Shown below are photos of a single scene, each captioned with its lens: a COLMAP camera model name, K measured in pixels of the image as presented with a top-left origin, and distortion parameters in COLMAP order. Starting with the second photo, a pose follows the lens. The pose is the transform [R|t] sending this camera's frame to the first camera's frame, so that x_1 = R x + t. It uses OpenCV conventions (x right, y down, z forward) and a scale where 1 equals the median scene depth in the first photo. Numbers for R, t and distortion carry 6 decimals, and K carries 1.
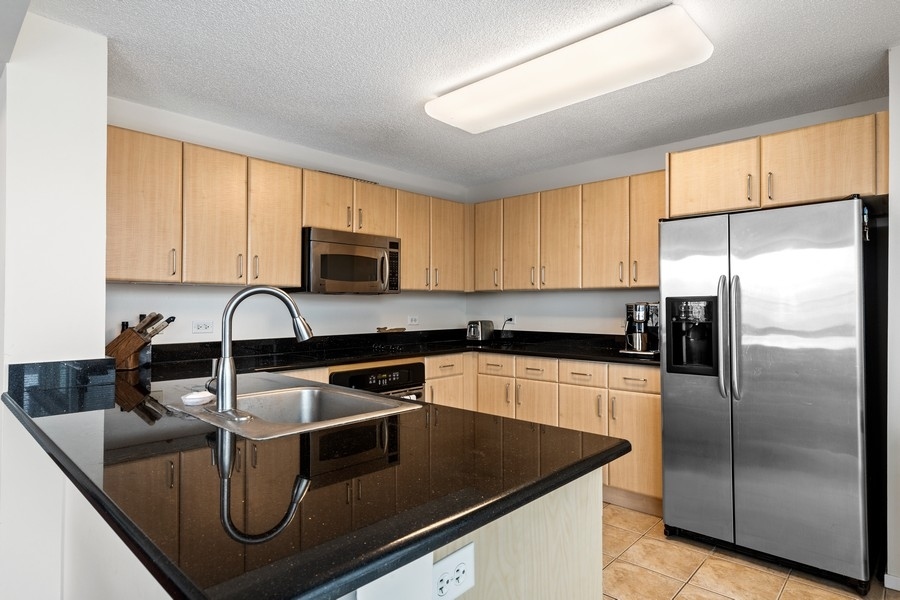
lens RADIAL K [[498.9, 0, 447.9], [0, 498.9, 301.3], [0, 0, 1]] dist [-0.004420, -0.002118]
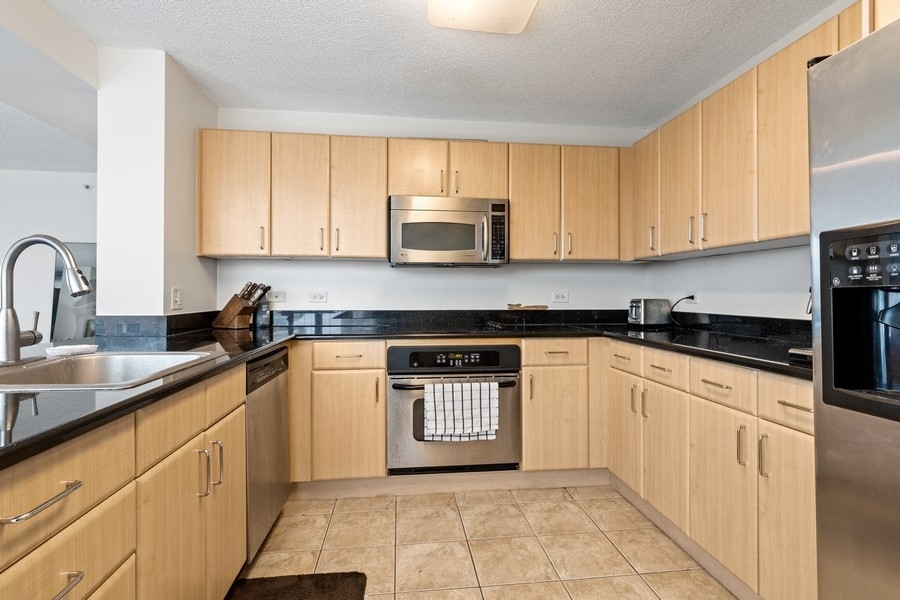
lens RADIAL K [[440.4, 0, 451.5], [0, 440.4, 294.8], [0, 0, 1]] dist [0.000191, 0.000804]
pose [[0.770961, 0.005264, -0.636860, 0.324109], [0.001614, 0.999946, 0.010218, 0.031853], [0.636880, -0.008905, 0.770911, 0.365465]]
